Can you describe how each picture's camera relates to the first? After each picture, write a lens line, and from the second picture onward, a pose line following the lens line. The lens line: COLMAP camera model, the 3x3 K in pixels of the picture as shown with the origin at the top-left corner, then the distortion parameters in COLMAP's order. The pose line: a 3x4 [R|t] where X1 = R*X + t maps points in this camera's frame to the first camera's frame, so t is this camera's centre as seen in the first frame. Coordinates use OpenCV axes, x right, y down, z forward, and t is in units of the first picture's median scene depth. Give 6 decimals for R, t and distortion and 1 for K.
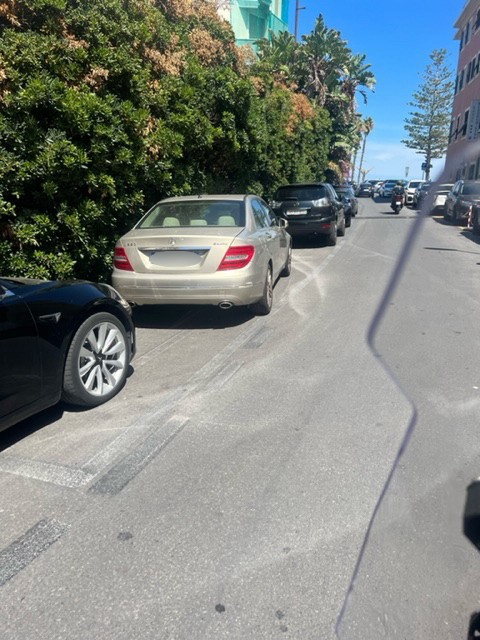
lens RADIAL K [[485.2, 0, 236.8], [0, 485.2, 321.1], [0, 0, 1]] dist [0.005736, -0.008339]
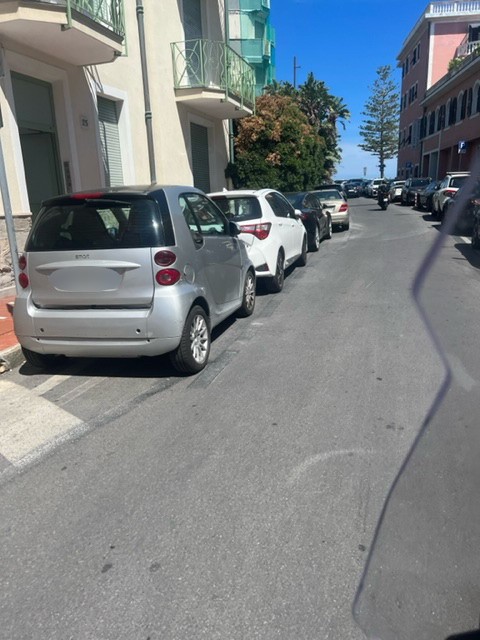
lens RADIAL K [[485.2, 0, 243.2], [0, 485.2, 318.5], [0, 0, 1]] dist [0.005736, -0.008339]
pose [[0.994328, -0.065689, 0.083642, -0.129636], [0.066710, 0.997728, -0.009461, 0.077290], [-0.082830, 0.014987, 0.996451, -0.282552]]
